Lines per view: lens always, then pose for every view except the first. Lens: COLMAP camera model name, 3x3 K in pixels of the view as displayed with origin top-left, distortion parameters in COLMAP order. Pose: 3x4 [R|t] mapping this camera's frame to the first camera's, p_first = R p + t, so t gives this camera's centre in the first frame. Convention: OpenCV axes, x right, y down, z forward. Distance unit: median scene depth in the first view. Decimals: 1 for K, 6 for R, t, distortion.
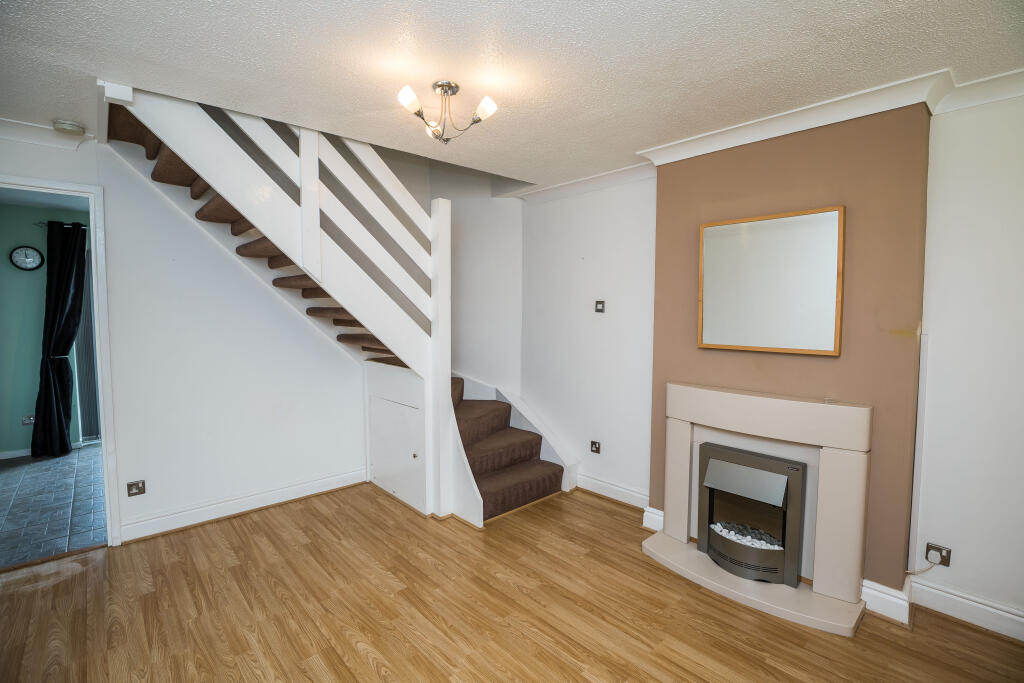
lens RADIAL K [[472.1, 0, 515.2], [0, 472.1, 337.6], [0, 0, 1]] dist [-0.020137, 0.000461]
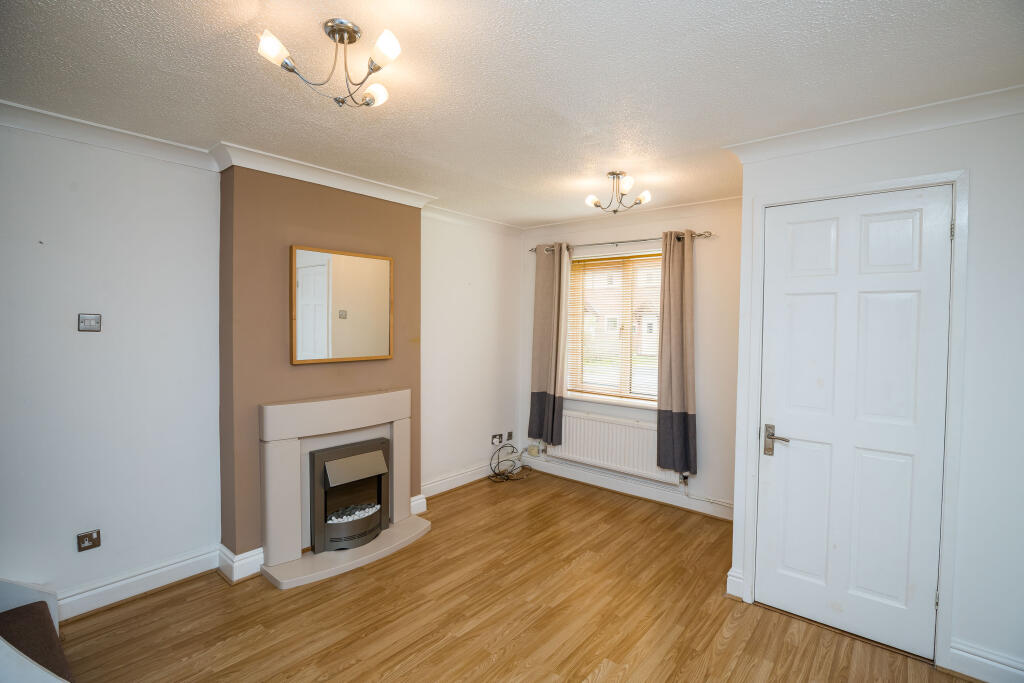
lens RADIAL K [[477.8, 0, 515.5], [0, 477.8, 336.5], [0, 0, 1]] dist [-0.011819, 0.000138]
pose [[-0.119379, -0.025268, 0.992527, -0.708592], [0.049953, 0.998257, 0.031422, -0.049521], [-0.991591, 0.053330, -0.117908, 0.642348]]
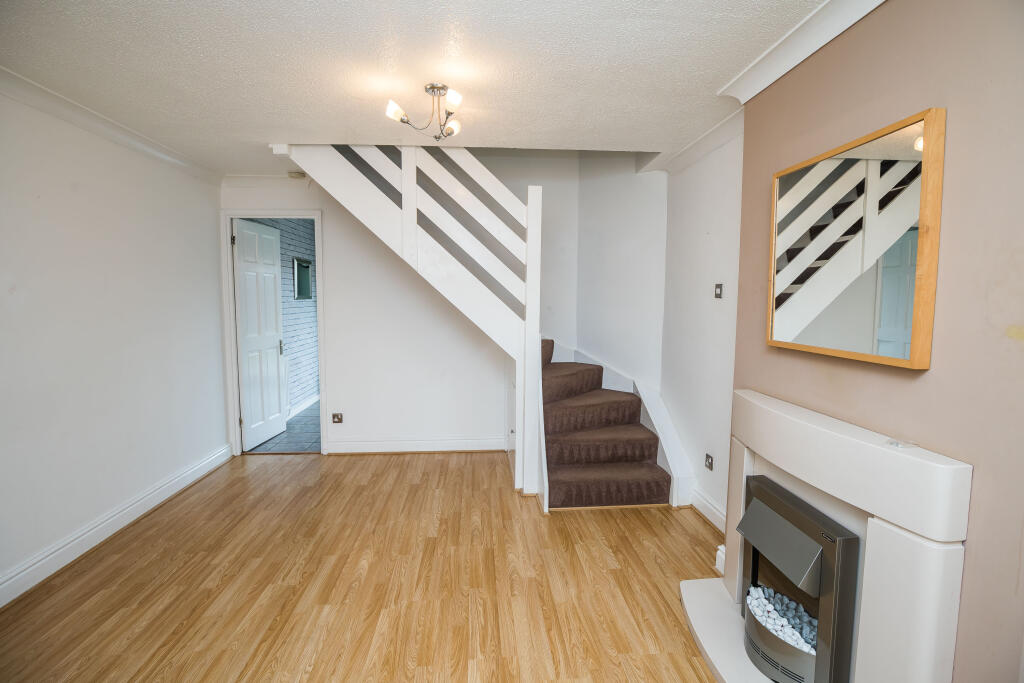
lens RADIAL K [[477.8, 0, 515.5], [0, 477.8, 336.5], [0, 0, 1]] dist [-0.011819, 0.000138]
pose [[0.786697, 0.051674, -0.615173, 0.537817], [-0.040158, 0.998664, 0.032531, -0.000563], [0.616032, -0.000888, 0.787721, 0.180628]]
